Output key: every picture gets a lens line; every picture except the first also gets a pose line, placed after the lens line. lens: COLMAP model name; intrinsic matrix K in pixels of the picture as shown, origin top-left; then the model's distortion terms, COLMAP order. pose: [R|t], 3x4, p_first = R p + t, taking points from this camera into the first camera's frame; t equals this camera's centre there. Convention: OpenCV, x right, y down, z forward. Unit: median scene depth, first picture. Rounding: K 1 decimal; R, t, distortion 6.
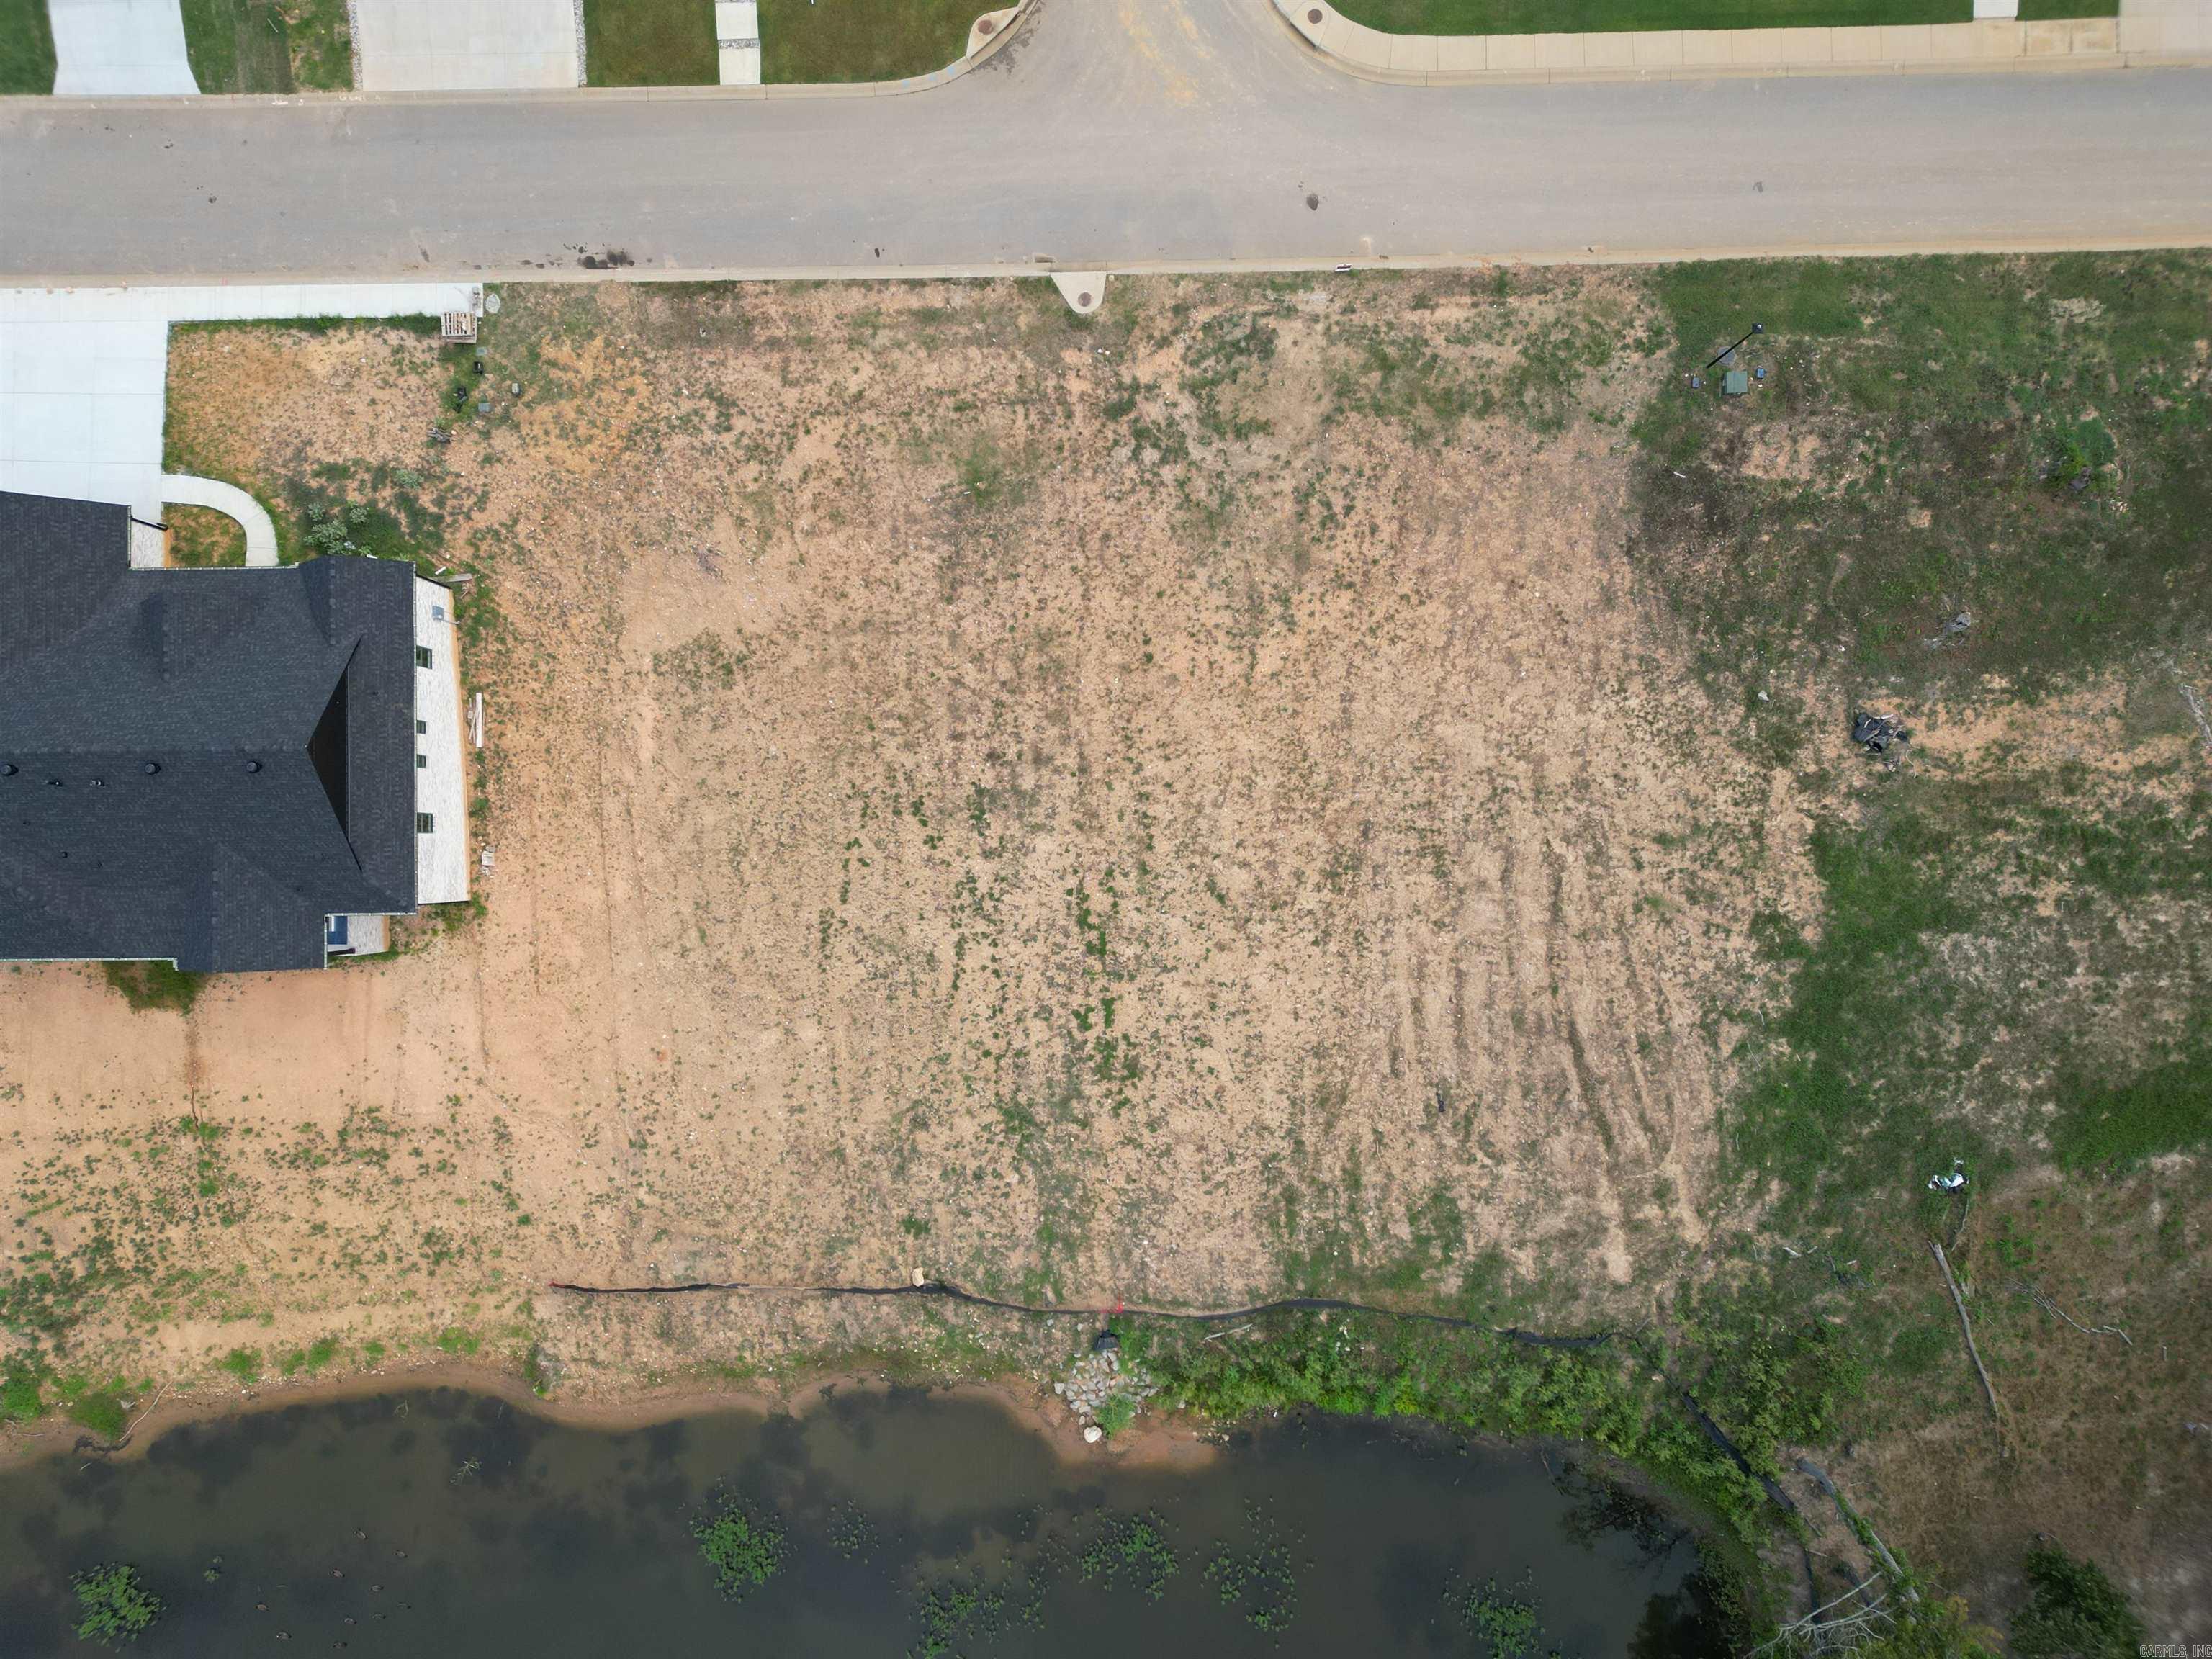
lens RADIAL K [[1522.0, 0, 1106.0], [0, 1522.0, 829.5], [0, 0, 1]] dist [0.042992, -0.025522]
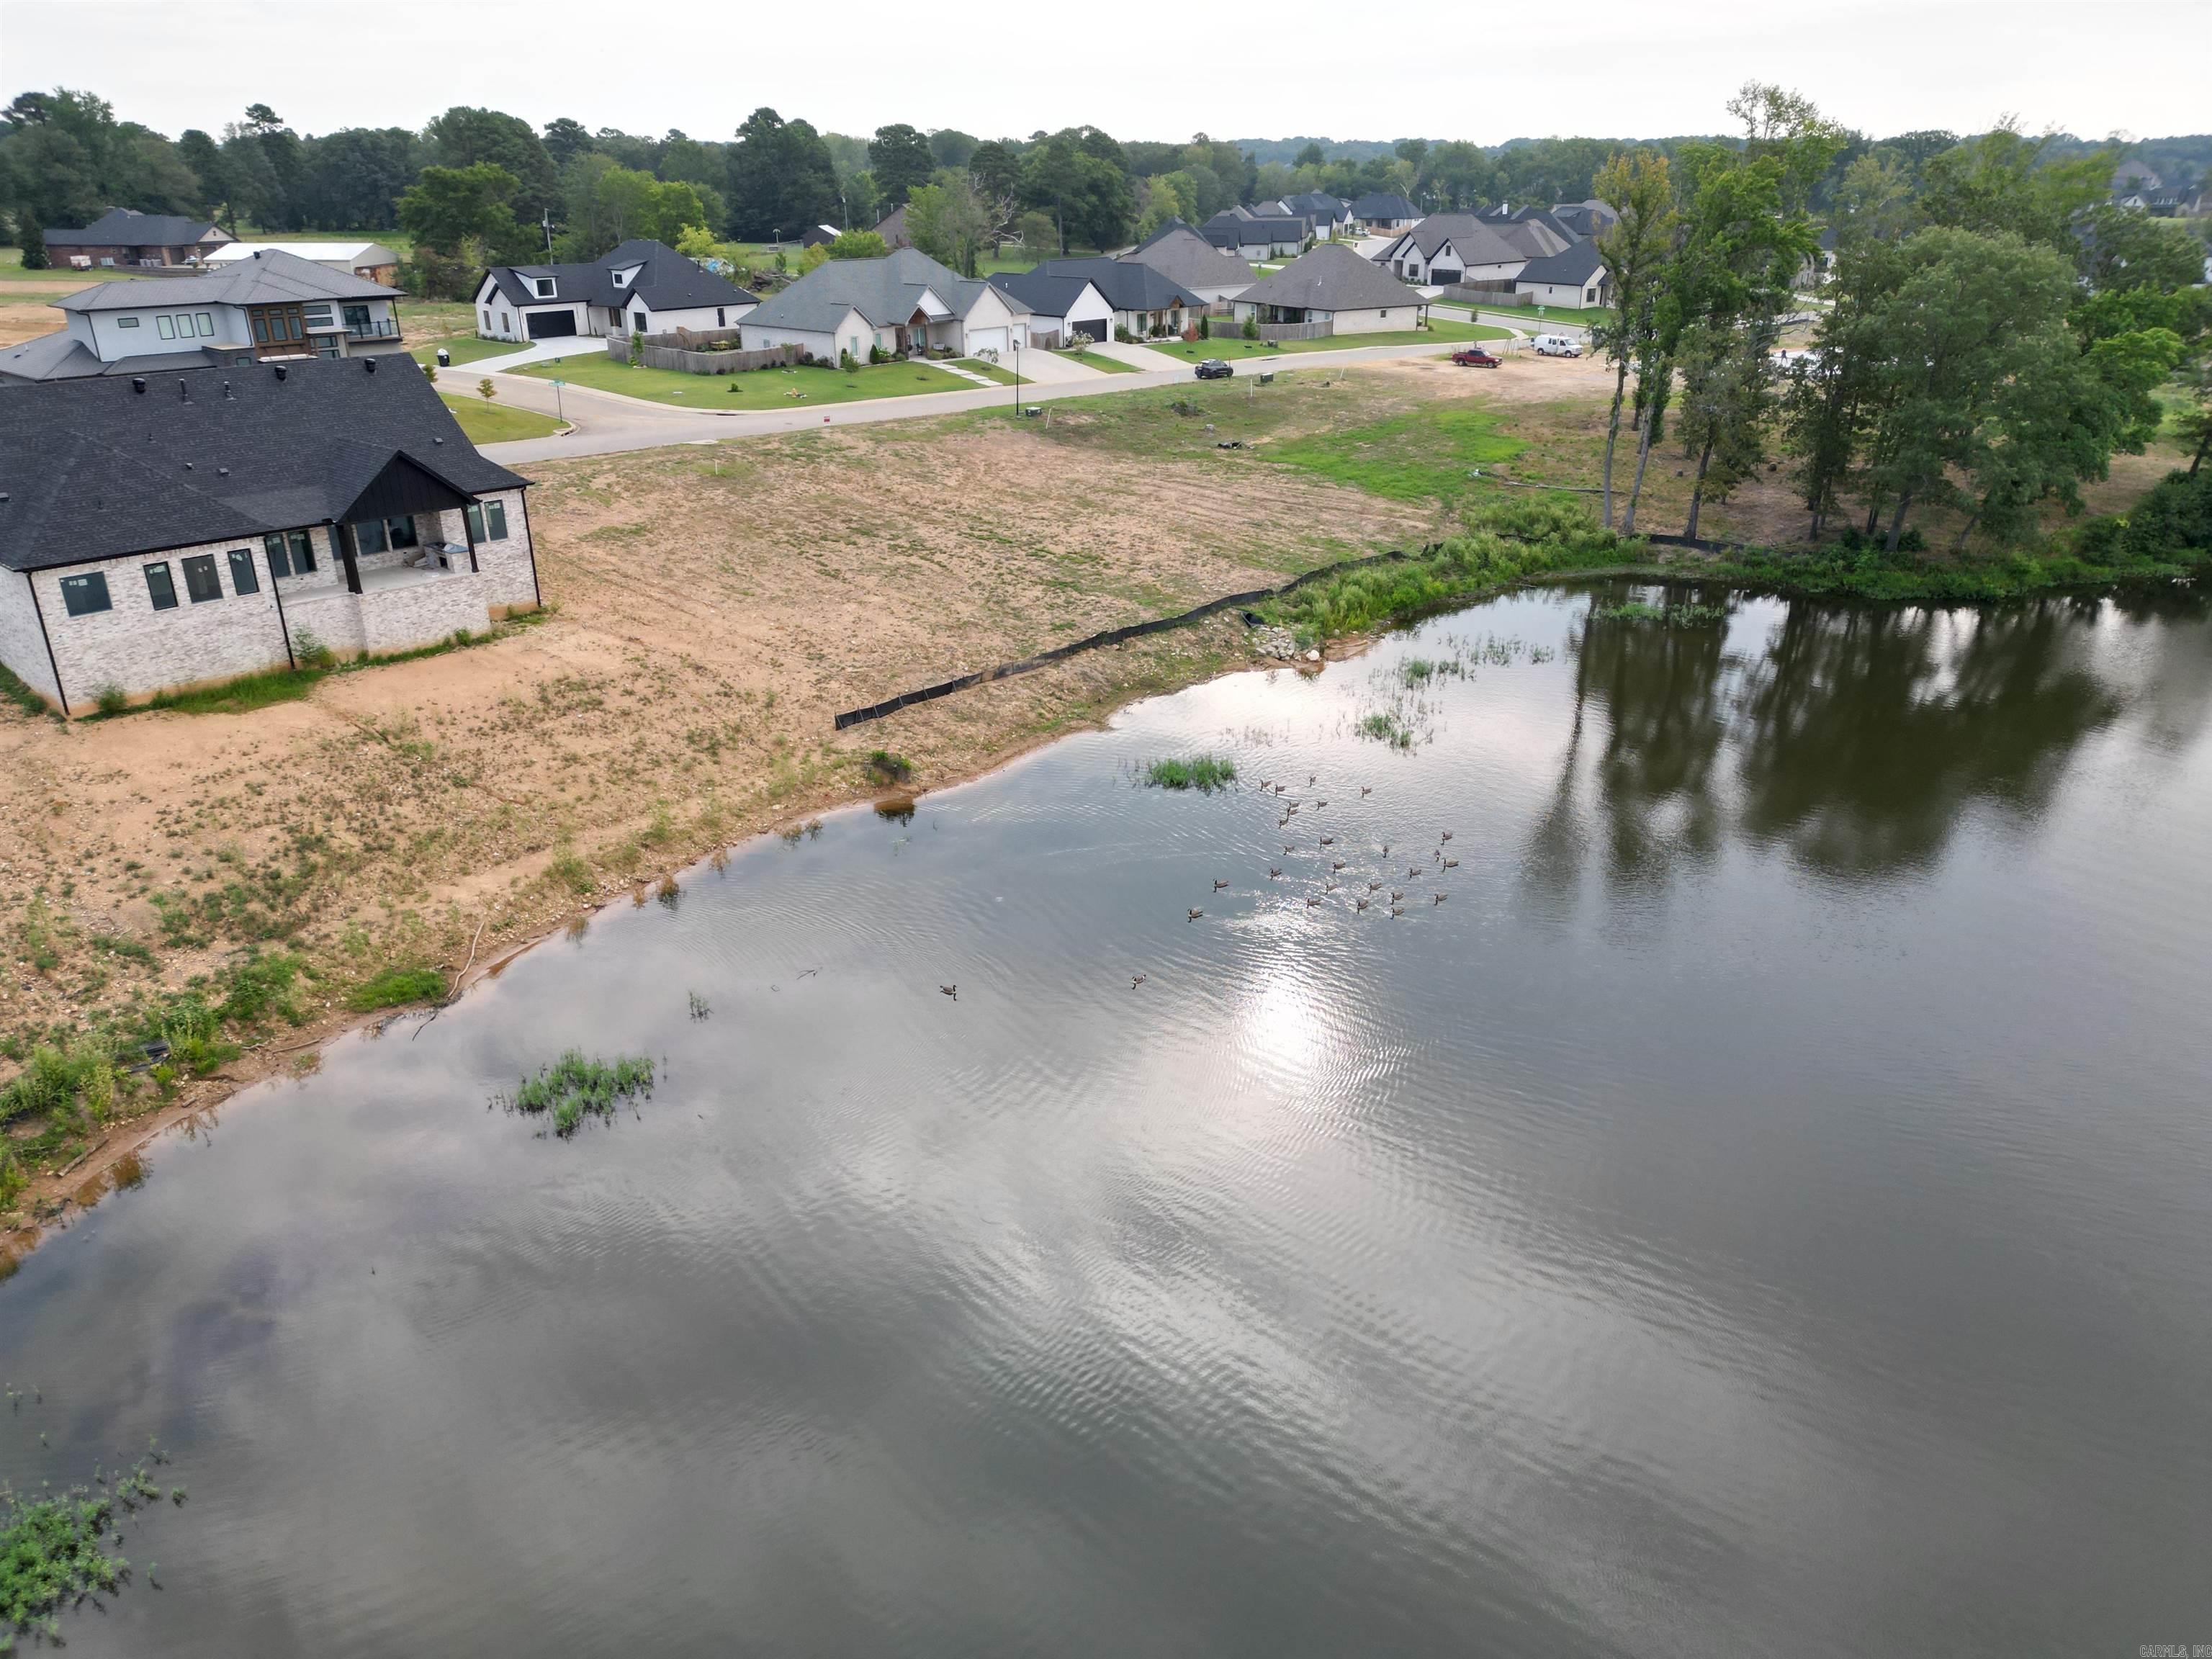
lens RADIAL K [[1547.1, 0, 1111.0], [0, 1547.1, 834.5], [0, 0, 1]] dist [0.082988, -0.093713]
pose [[0.668415, -0.260073, 0.696838, -0.958984], [0.743143, 0.272533, -0.611117, 1.050953], [-0.030977, 0.926330, 0.375437, 0.746019]]
